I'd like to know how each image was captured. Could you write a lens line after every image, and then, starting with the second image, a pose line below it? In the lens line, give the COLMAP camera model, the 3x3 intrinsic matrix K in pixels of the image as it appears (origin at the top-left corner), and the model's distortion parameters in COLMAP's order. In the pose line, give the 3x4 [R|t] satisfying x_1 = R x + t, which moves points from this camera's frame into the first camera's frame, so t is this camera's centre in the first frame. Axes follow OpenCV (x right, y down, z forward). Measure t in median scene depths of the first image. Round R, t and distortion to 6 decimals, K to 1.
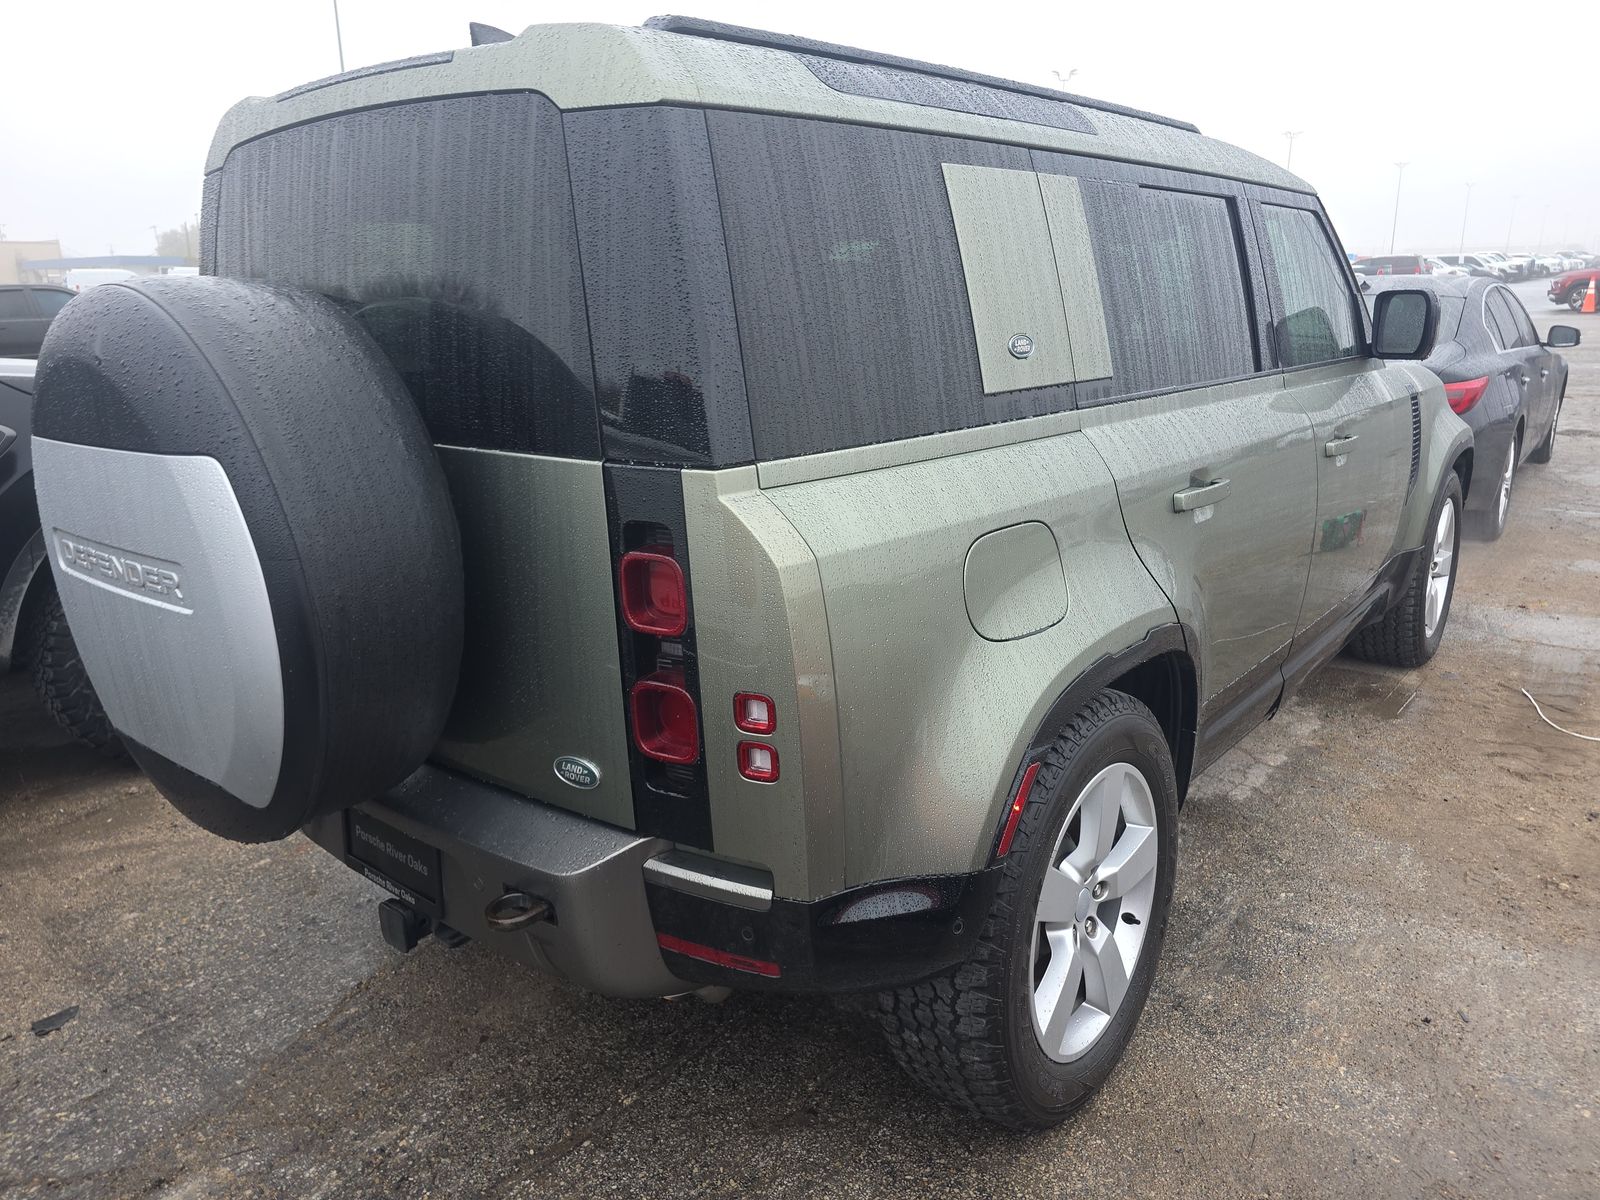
lens RADIAL K [[1089.3, 0, 813.0], [0, 1089.3, 603.7], [0, 0, 1]] dist [0.048609, -0.041397]
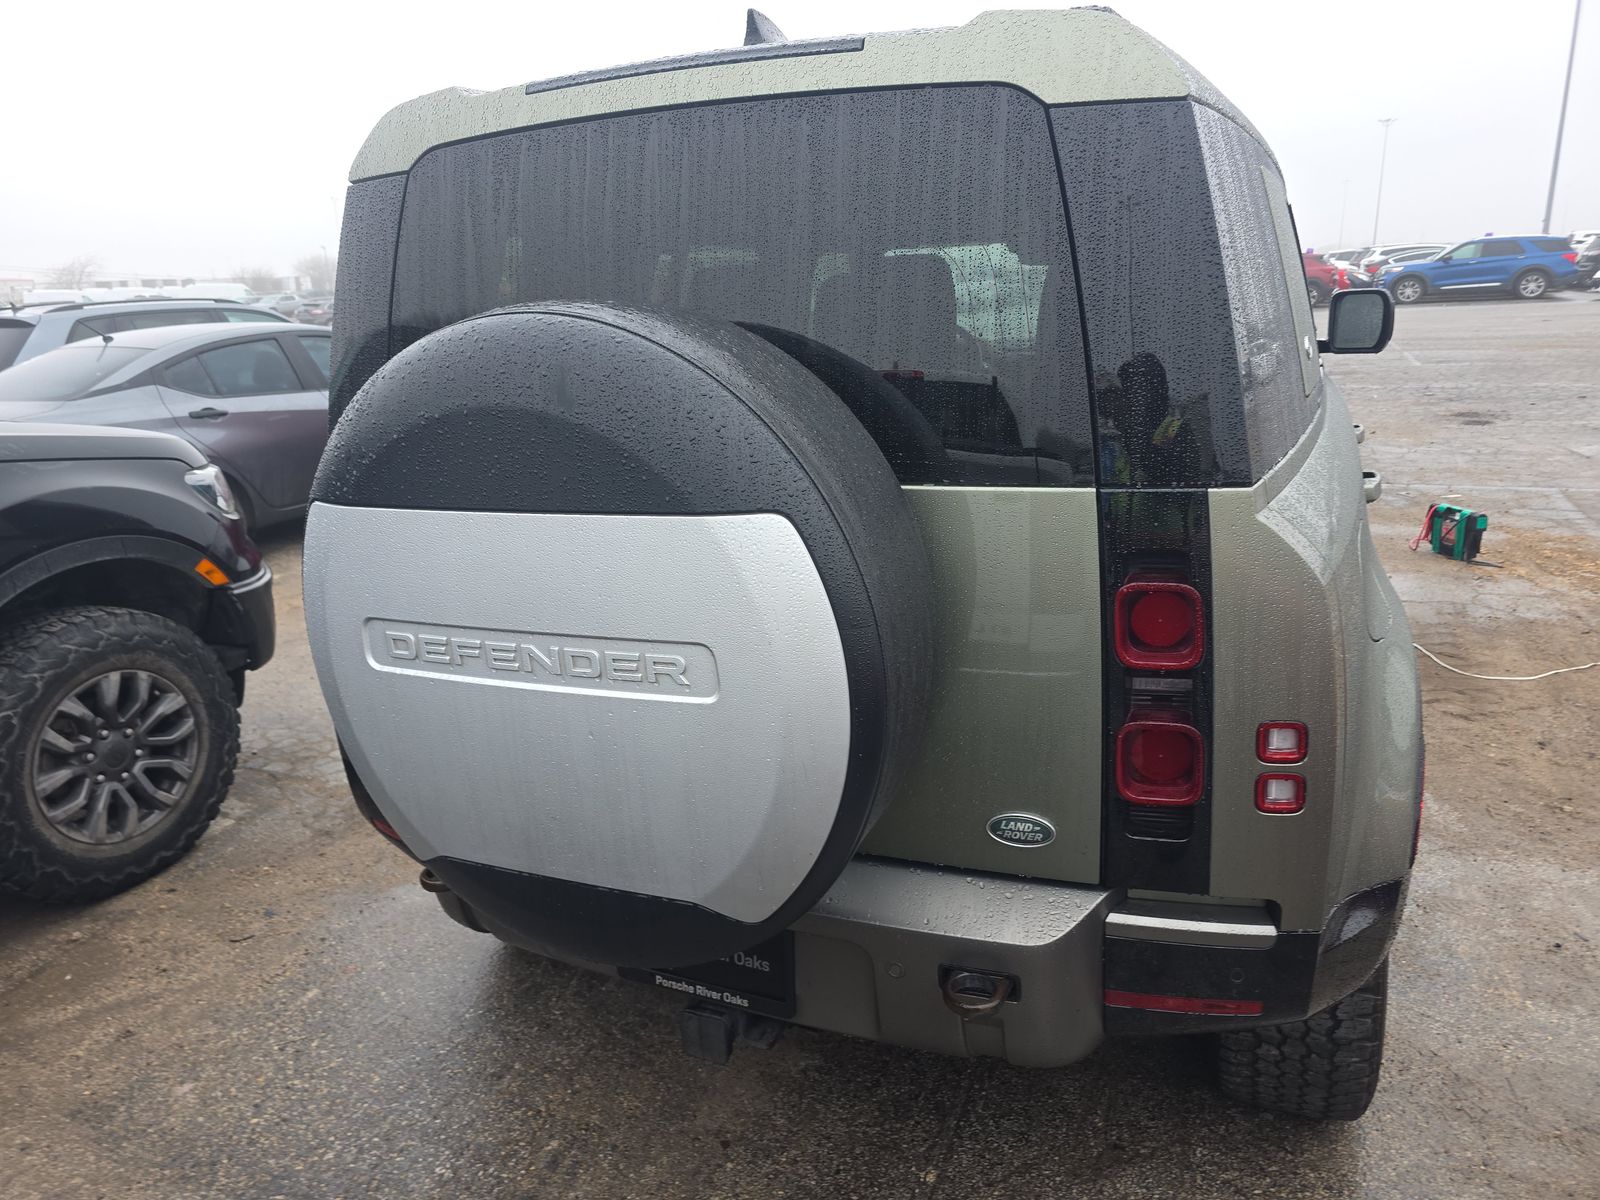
lens RADIAL K [[1089.3, 0, 791.9], [0, 1089.3, 608.0], [0, 0, 1]] dist [0.048609, -0.041397]
pose [[0.964302, -0.093246, 0.247843, -0.564010], [0.095385, 0.995435, 0.003393, -0.047778], [-0.247028, 0.020368, 0.968794, 0.147193]]
